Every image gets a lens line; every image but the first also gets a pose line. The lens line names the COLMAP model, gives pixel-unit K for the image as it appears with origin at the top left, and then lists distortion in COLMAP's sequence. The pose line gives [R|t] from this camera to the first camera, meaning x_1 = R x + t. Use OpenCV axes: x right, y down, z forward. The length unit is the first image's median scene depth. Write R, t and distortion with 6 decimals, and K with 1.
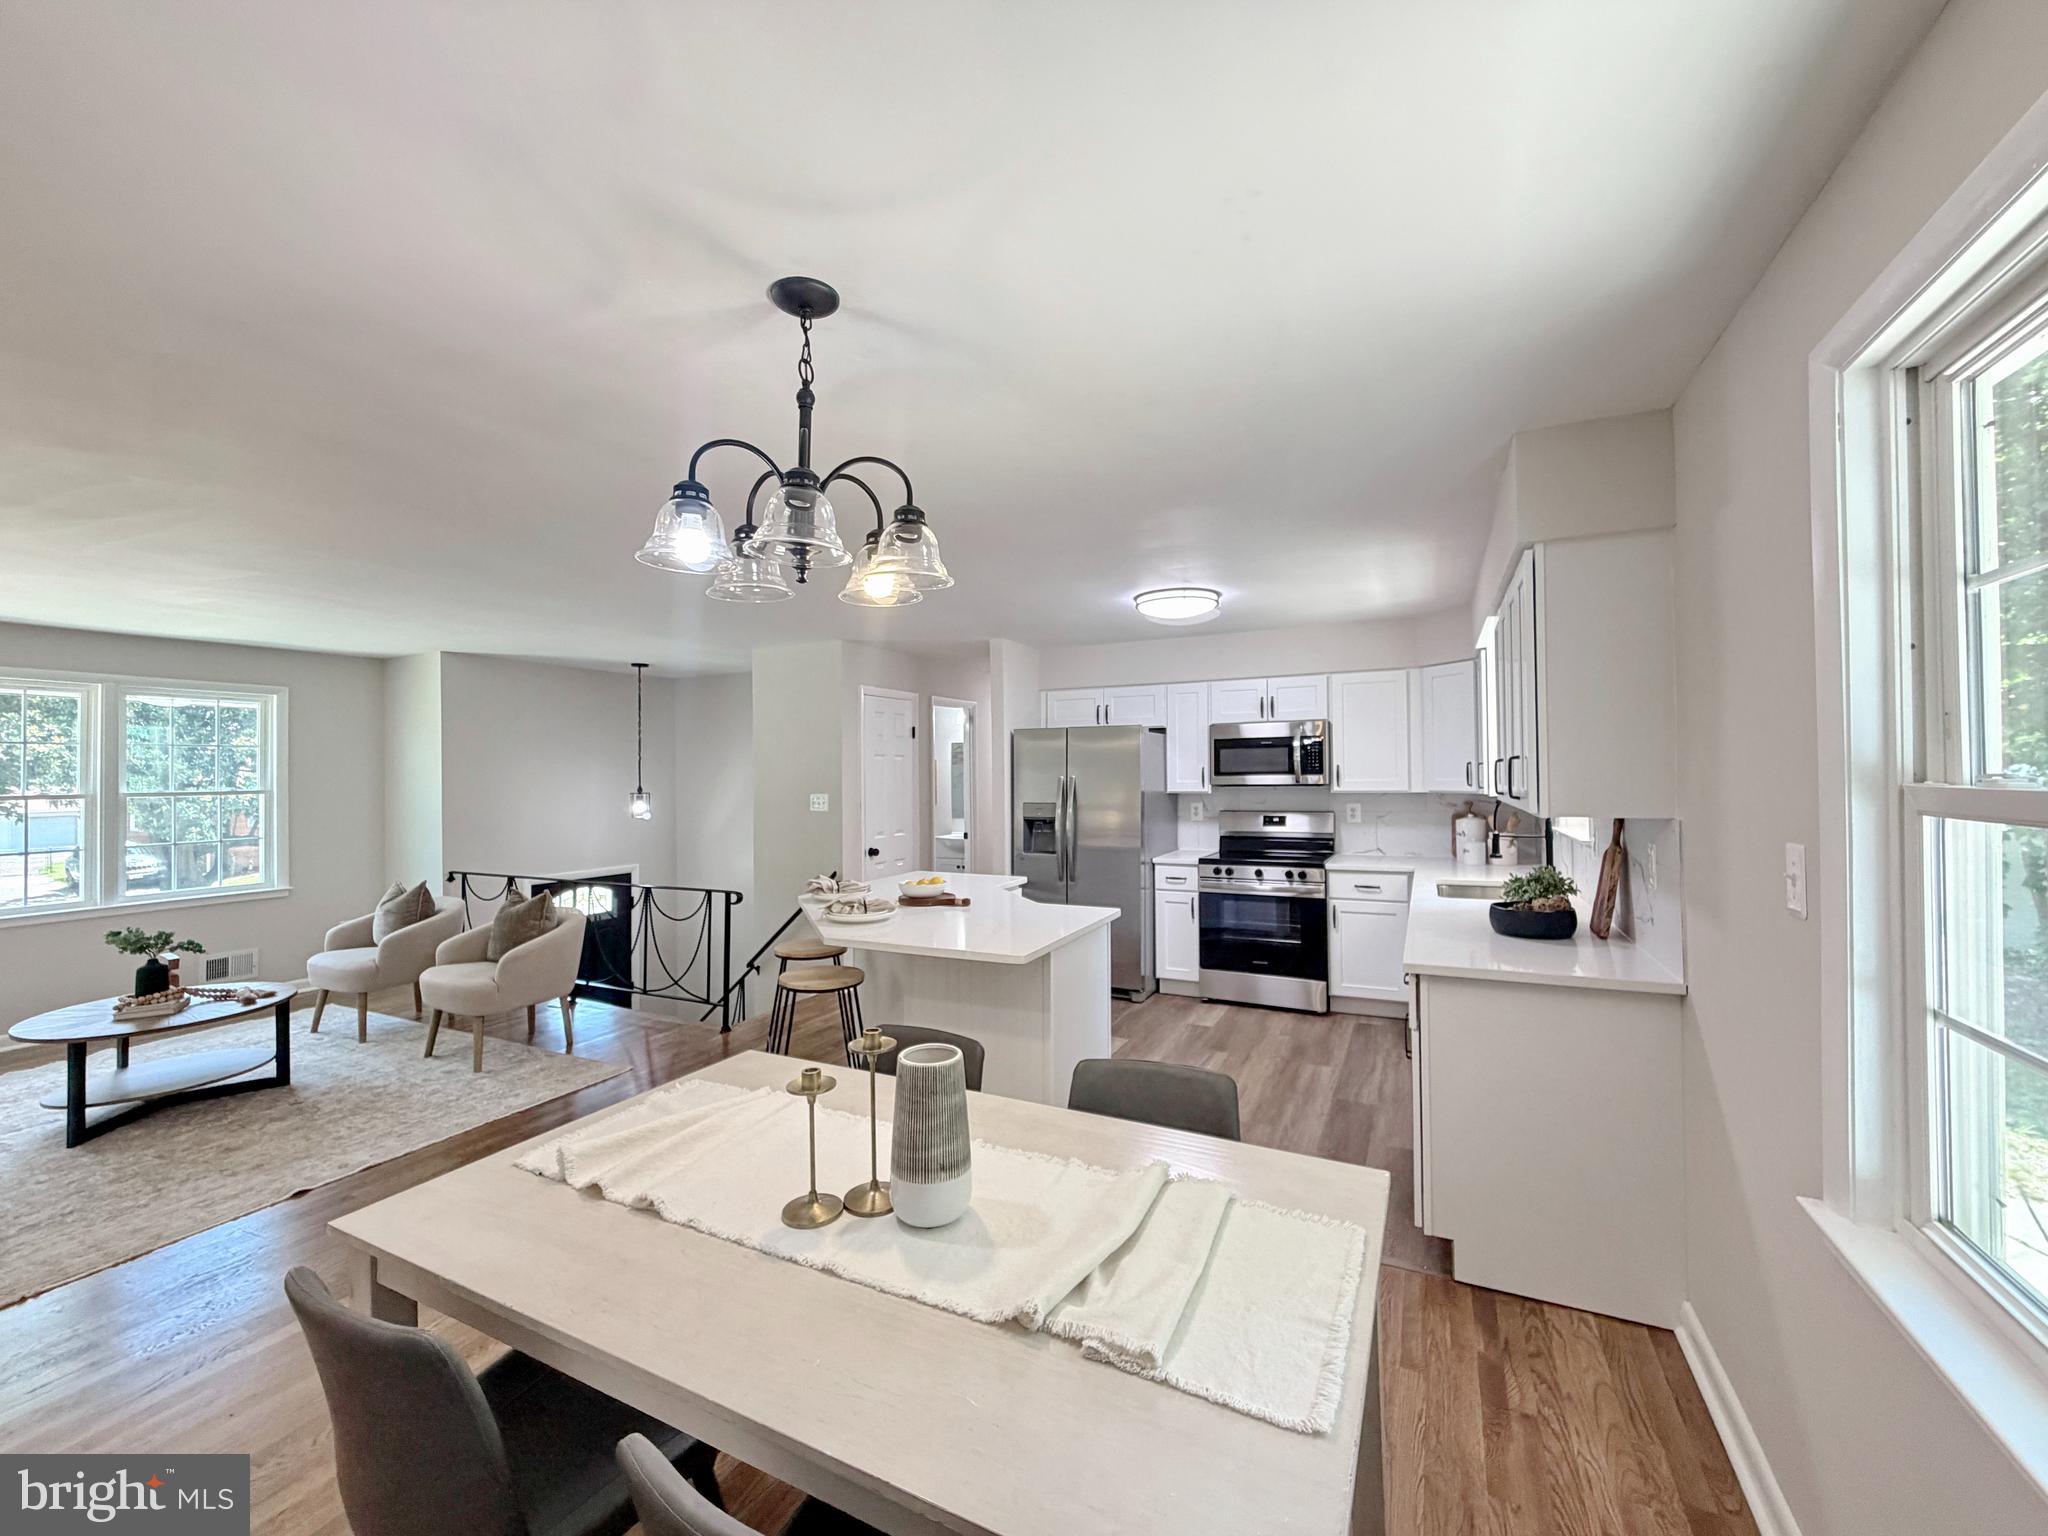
lens RADIAL K [[820.4, 0, 993.8], [0, 820.4, 770.4], [0, 0, 1]] dist [0.009348, -0.000380]
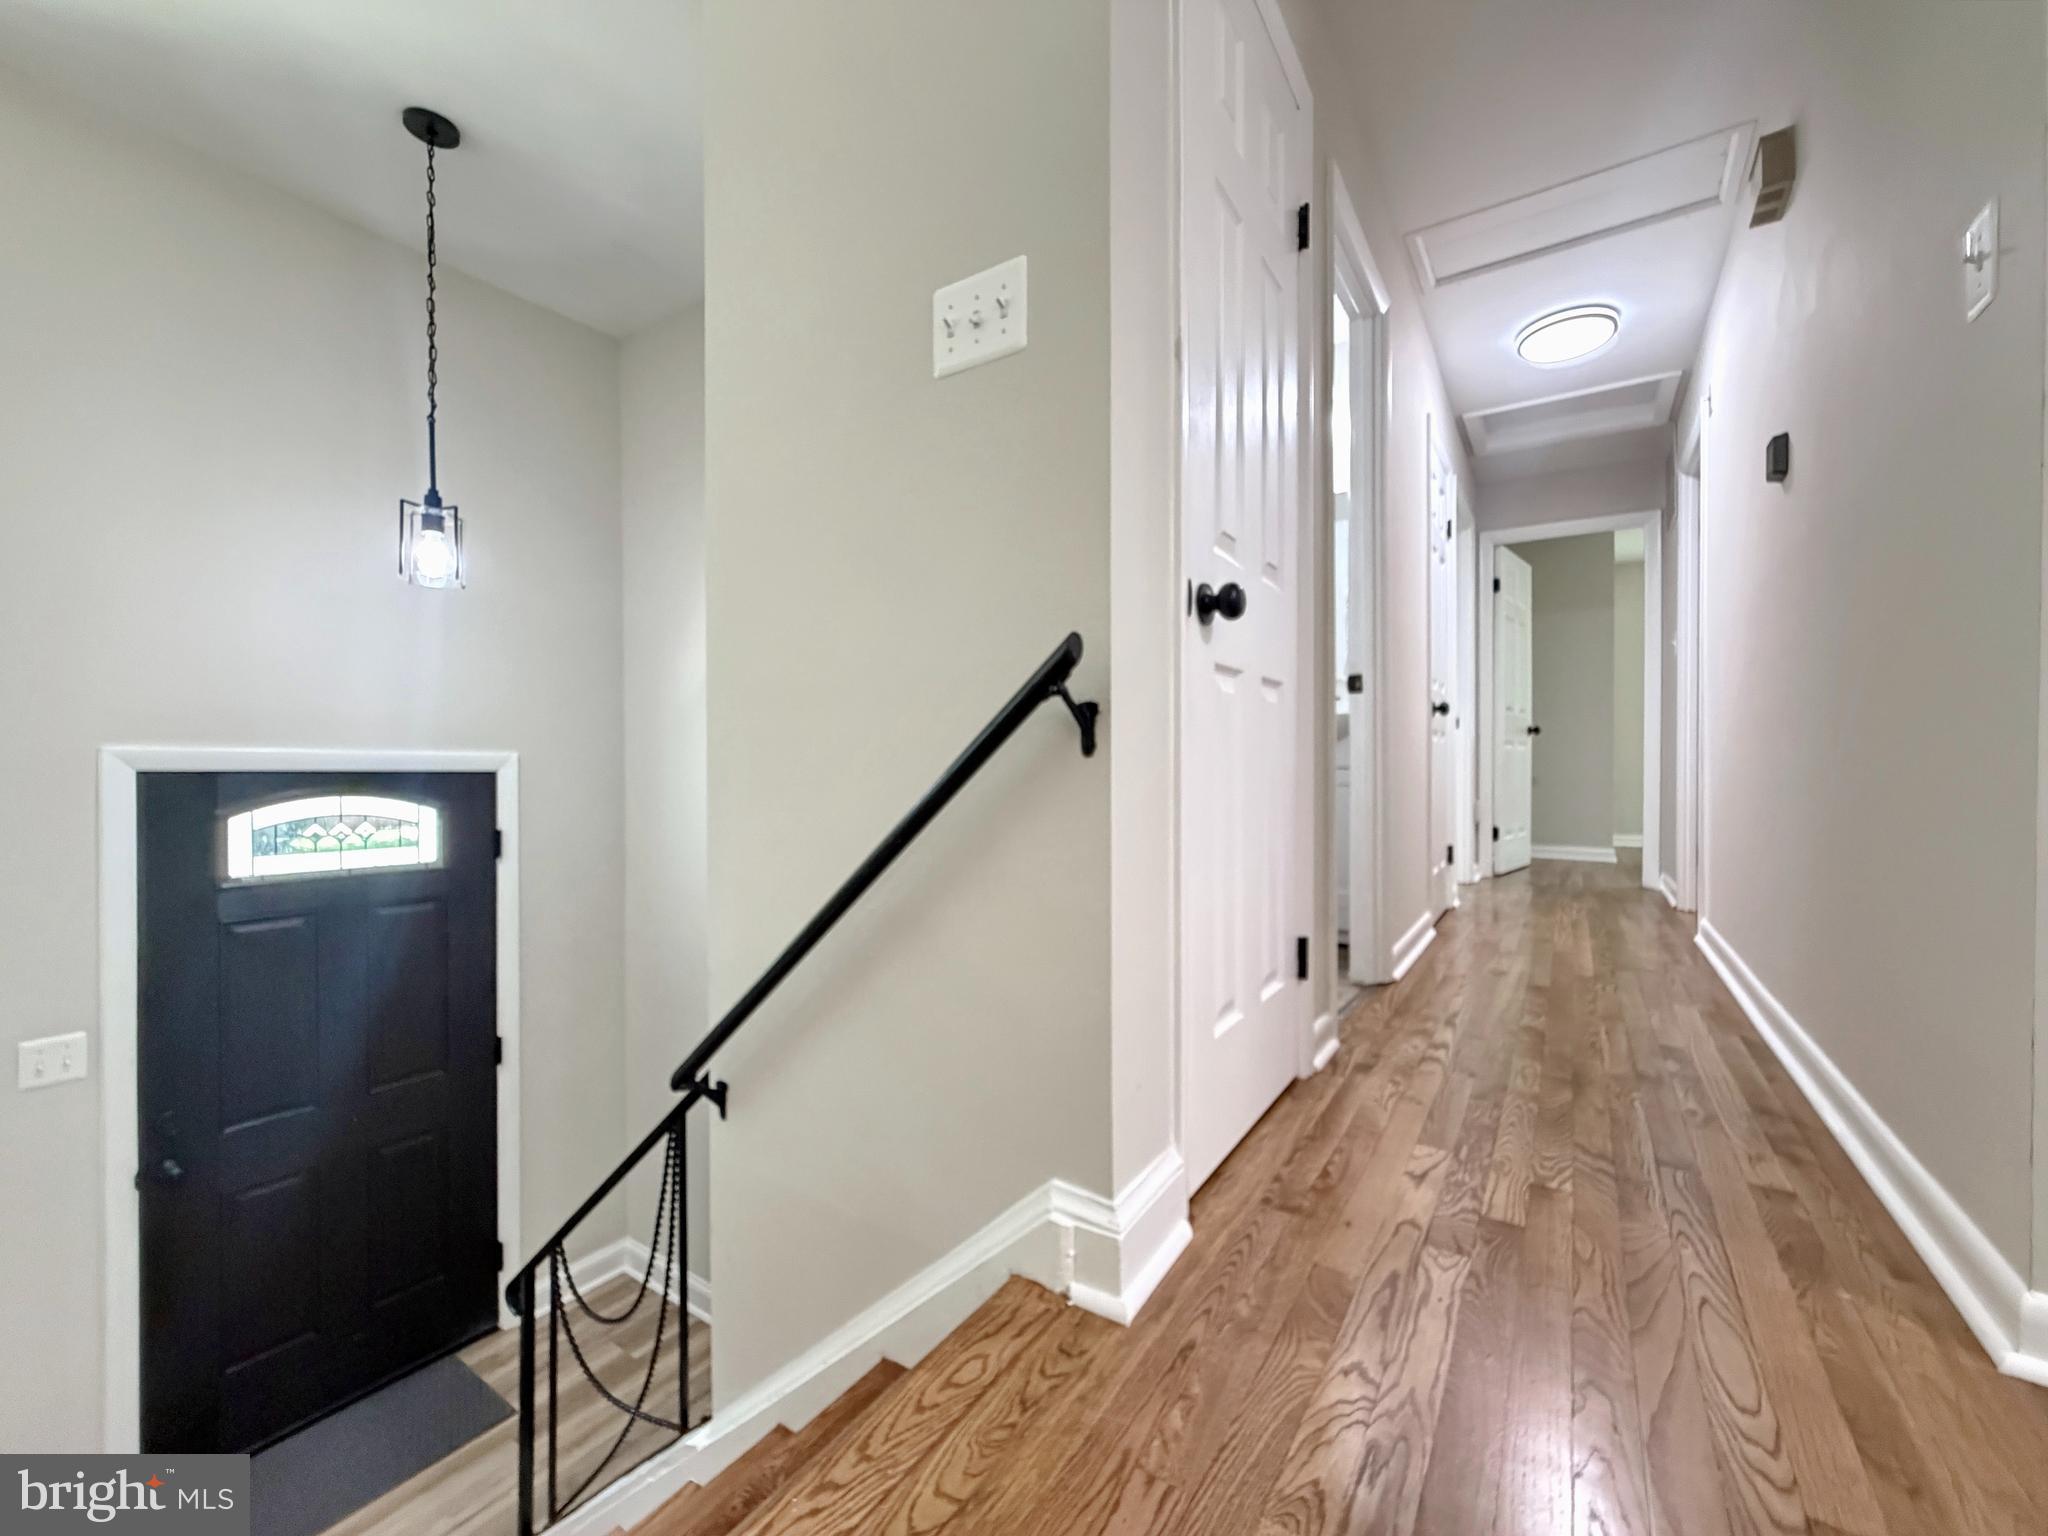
lens RADIAL K [[820.4, 0, 971.8], [0, 820.4, 761.4], [0, 0, 1]] dist [0.009348, -0.000380]
pose [[0.989213, 0.008312, -0.146251, -0.175678], [-0.007070, 0.999934, 0.009012, 0.137593], [0.146316, -0.007881, 0.989206, 0.759957]]
